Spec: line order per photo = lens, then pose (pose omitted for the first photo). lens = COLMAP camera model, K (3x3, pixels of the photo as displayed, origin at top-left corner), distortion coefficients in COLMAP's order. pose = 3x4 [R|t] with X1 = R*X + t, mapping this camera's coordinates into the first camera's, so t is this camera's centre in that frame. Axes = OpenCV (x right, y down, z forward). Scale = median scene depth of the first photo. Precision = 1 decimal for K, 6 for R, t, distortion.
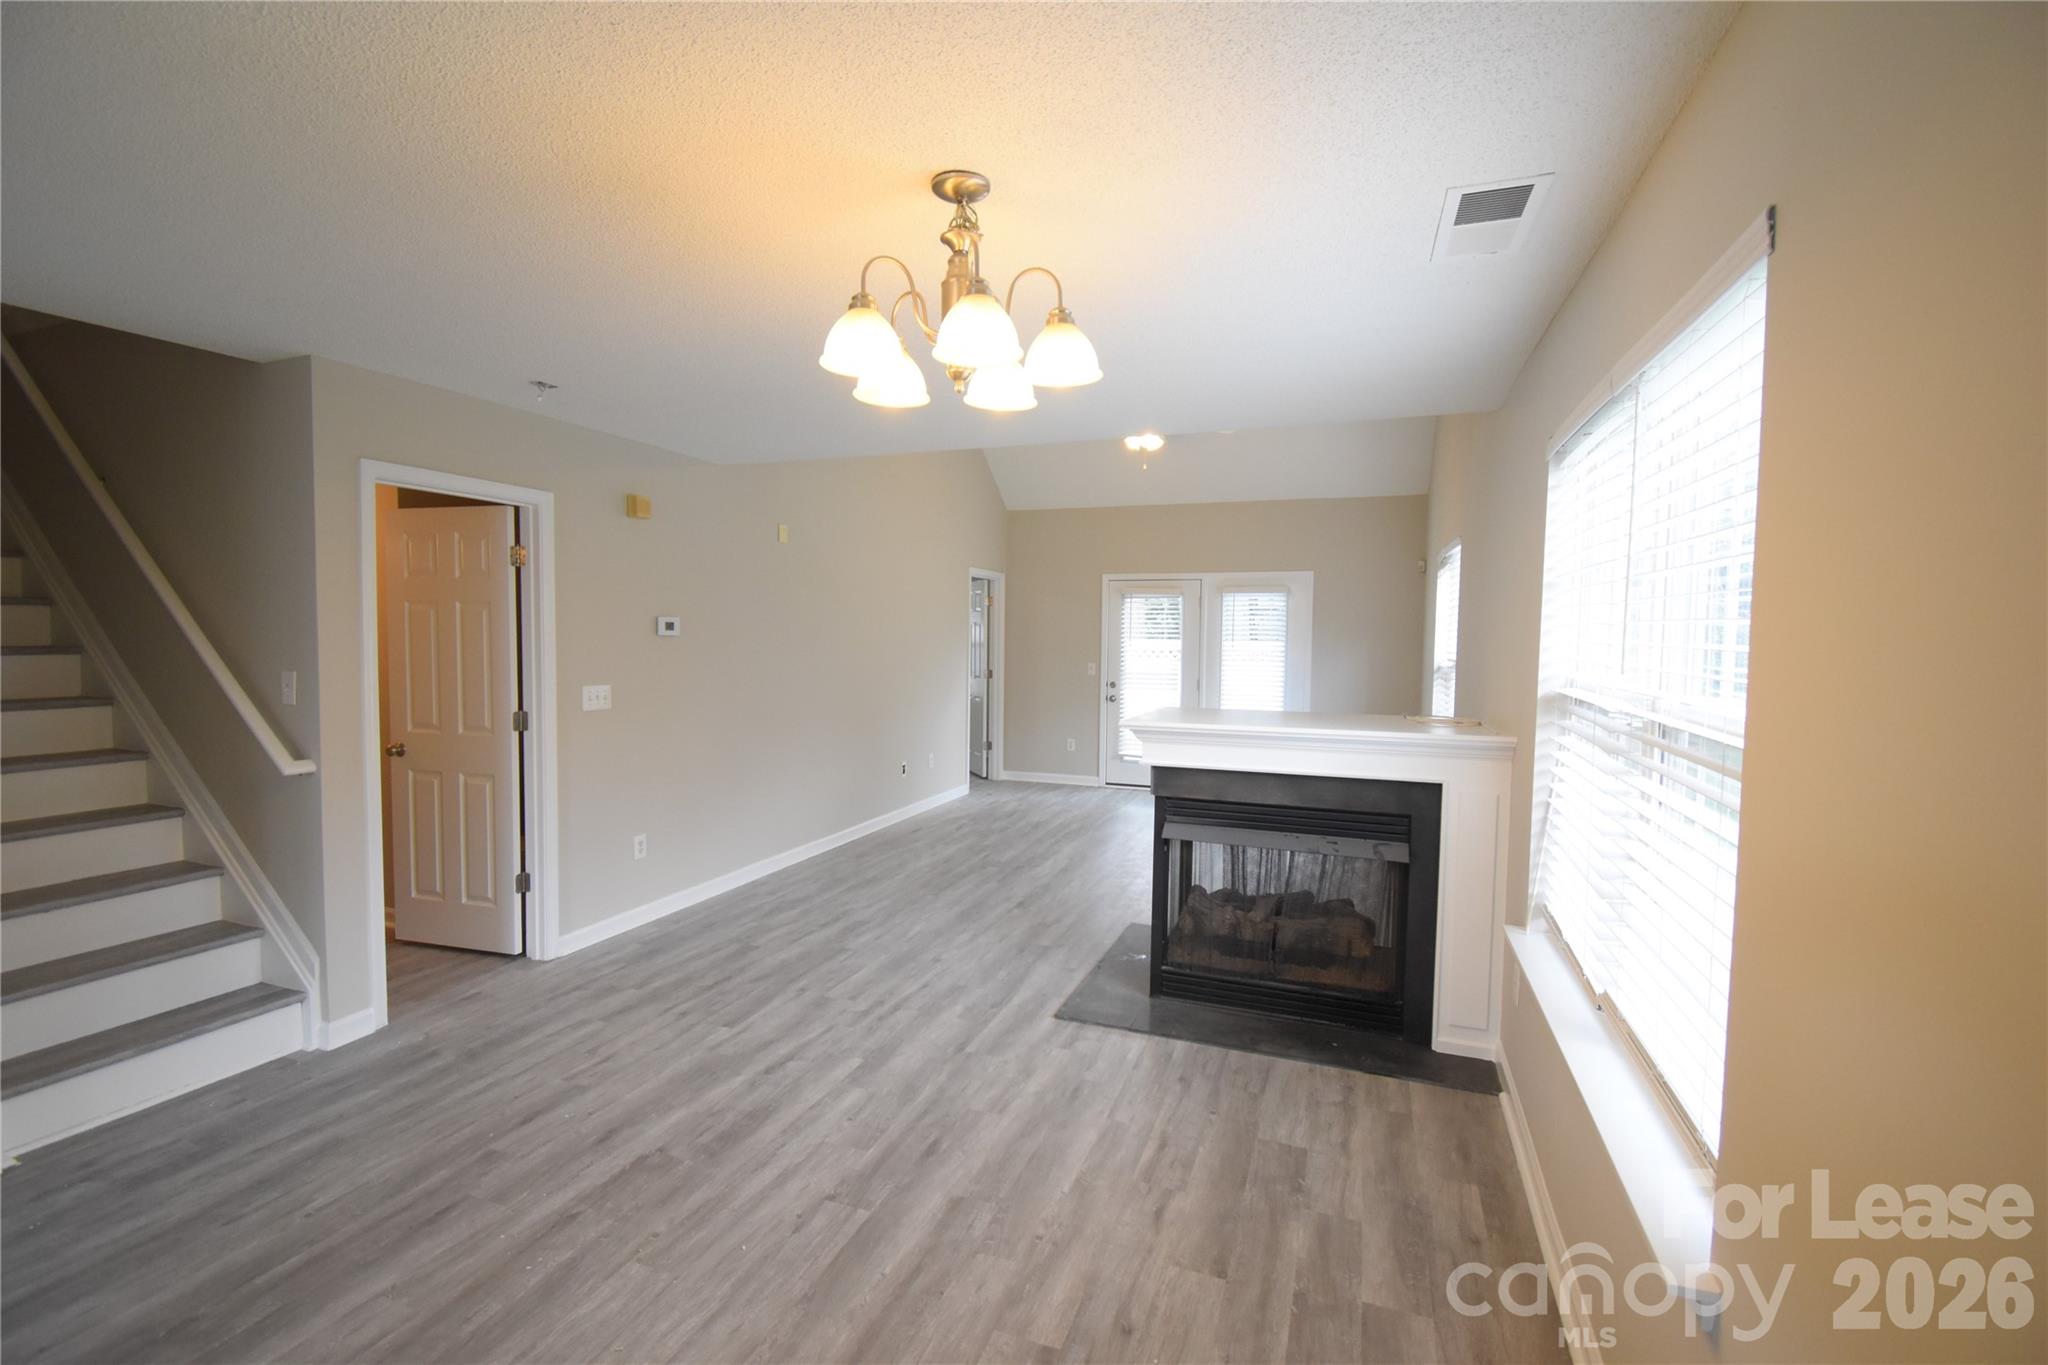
lens RADIAL K [[898.8, 0, 1024.0], [0, 898.8, 682.5], [0, 0, 1]] dist [0.021028, -0.027389]
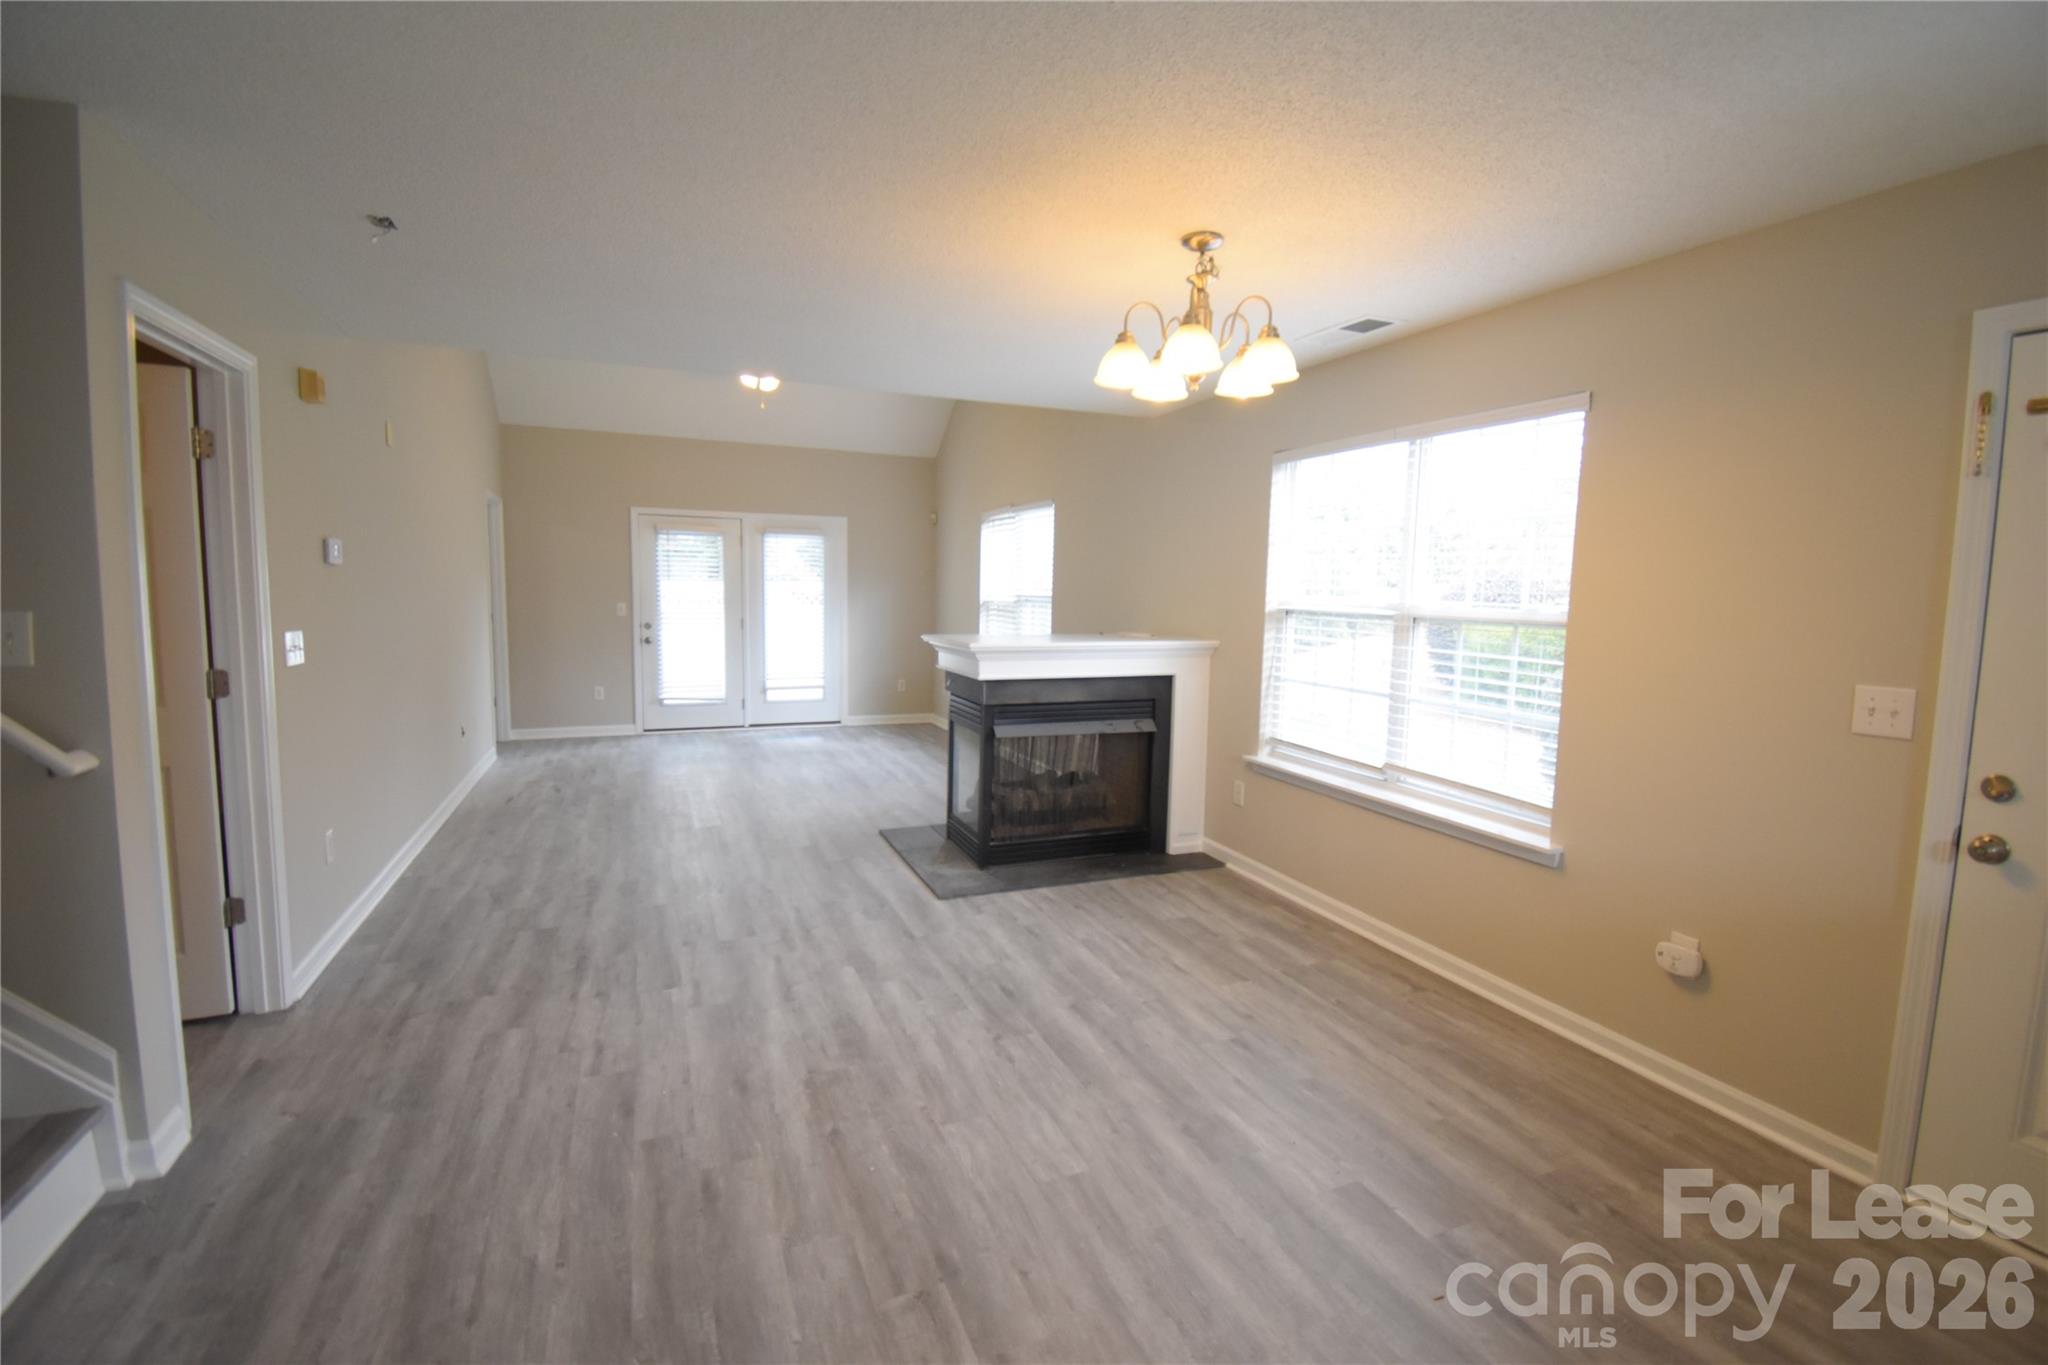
lens RADIAL K [[907.0, 0, 1027.2], [0, 907.0, 672.3], [0, 0, 1]] dist [0.021663, -0.027032]
pose [[0.727751, -0.061305, 0.683096, -0.709902], [0.026992, 0.997786, 0.060790, 0.010139], [-0.685310, -0.025802, 0.727794, 0.077616]]
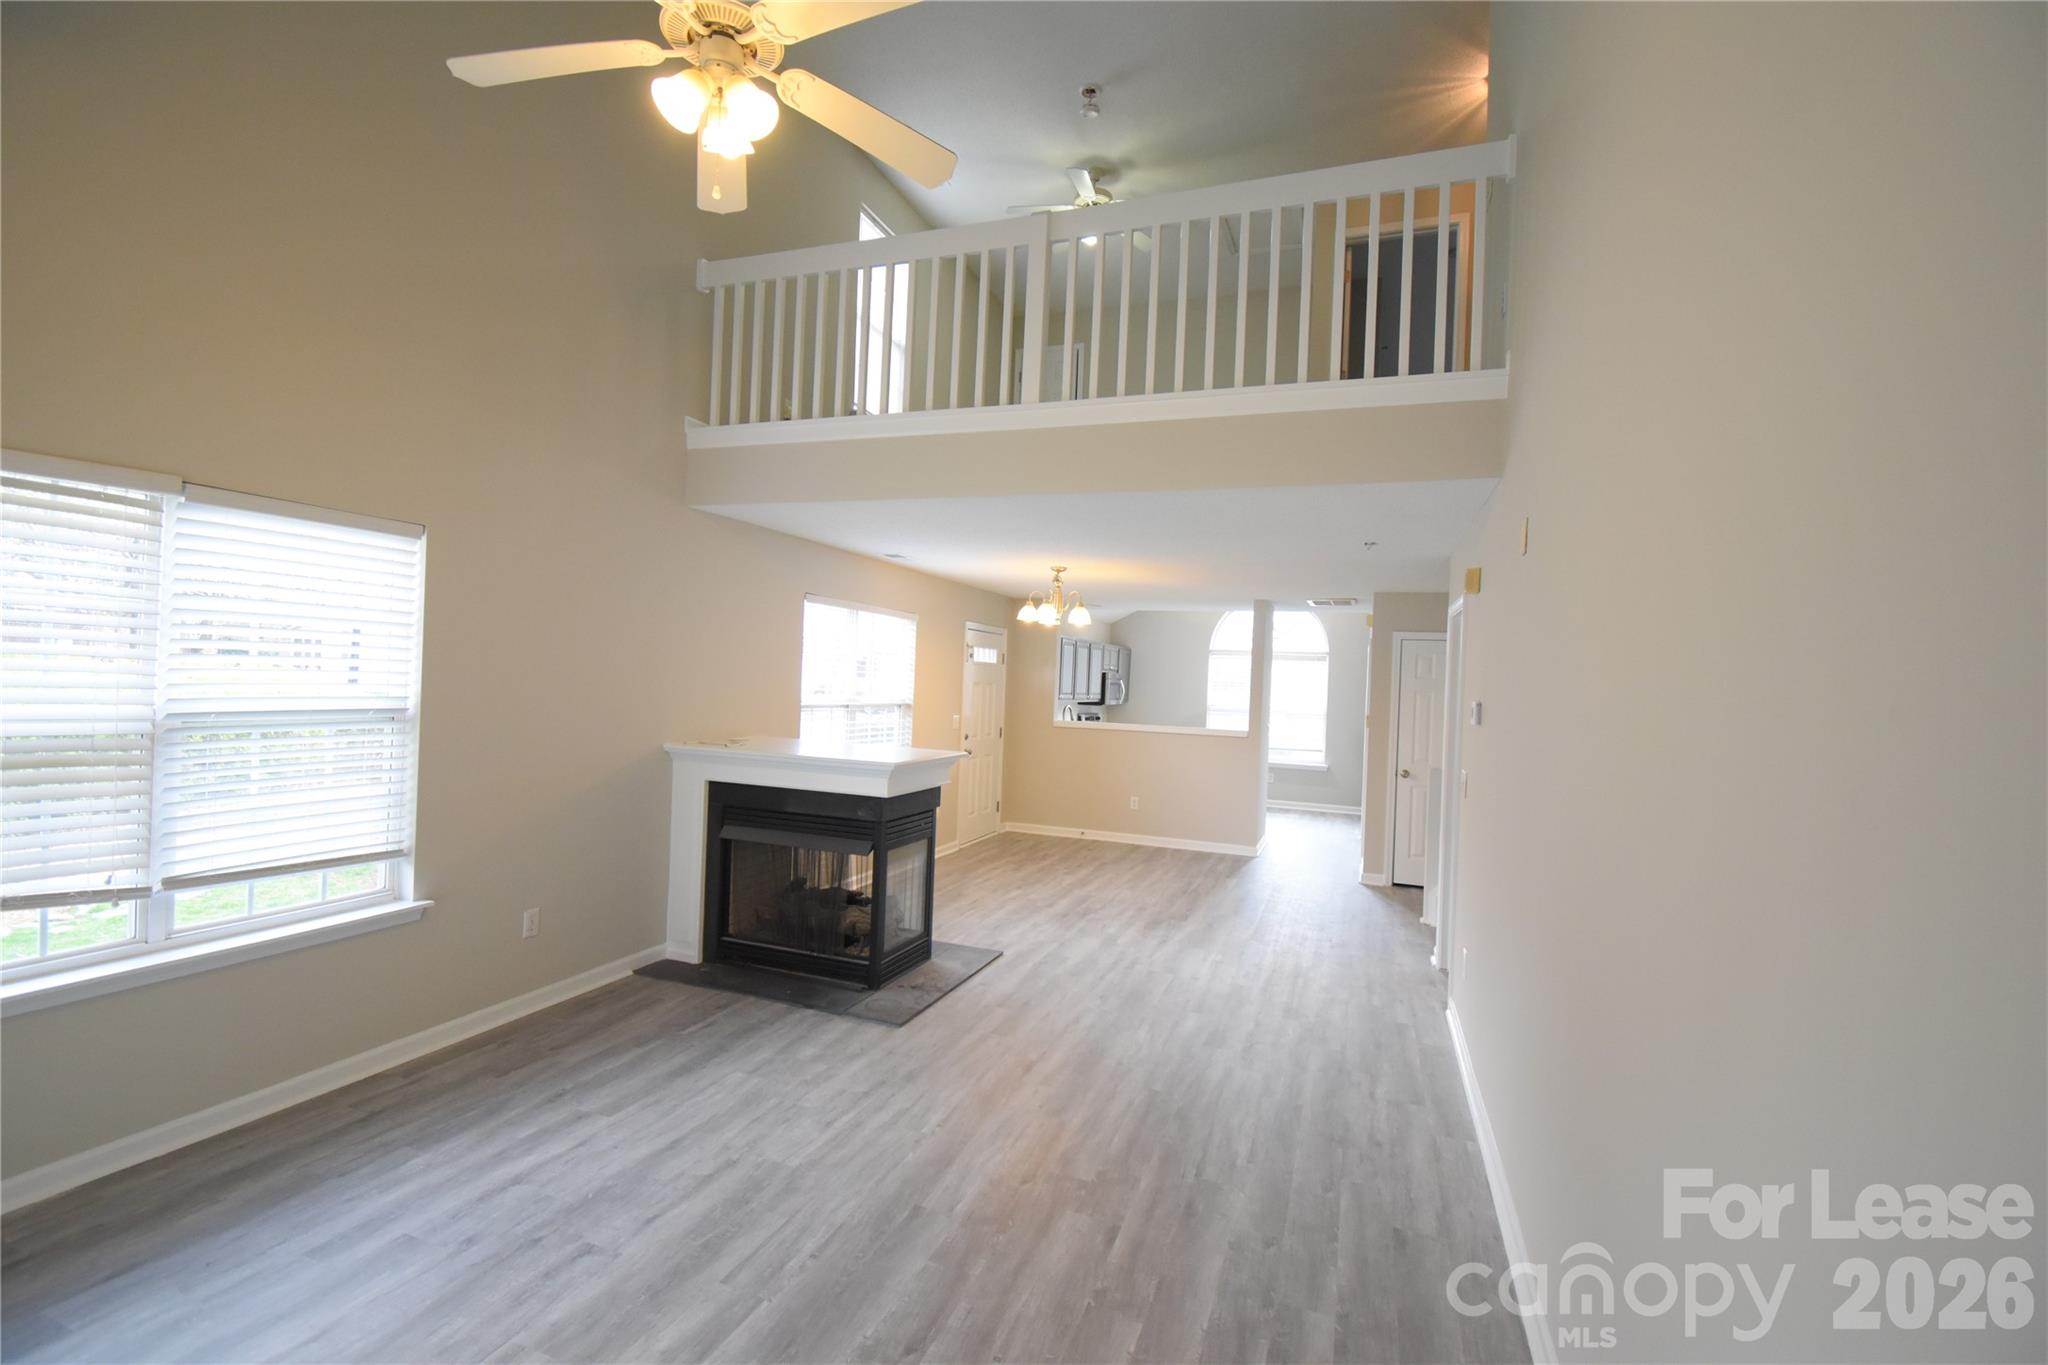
lens RADIAL K [[898.8, 0, 1024.0], [0, 898.8, 682.5], [0, 0, 1]] dist [0.021028, -0.027389]
pose [[-0.998689, -0.051180, 0.000189, 0.023543], [-0.051083, 0.997005, 0.058061, -0.165095], [-0.003160, 0.057975, -0.998313, 2.585685]]
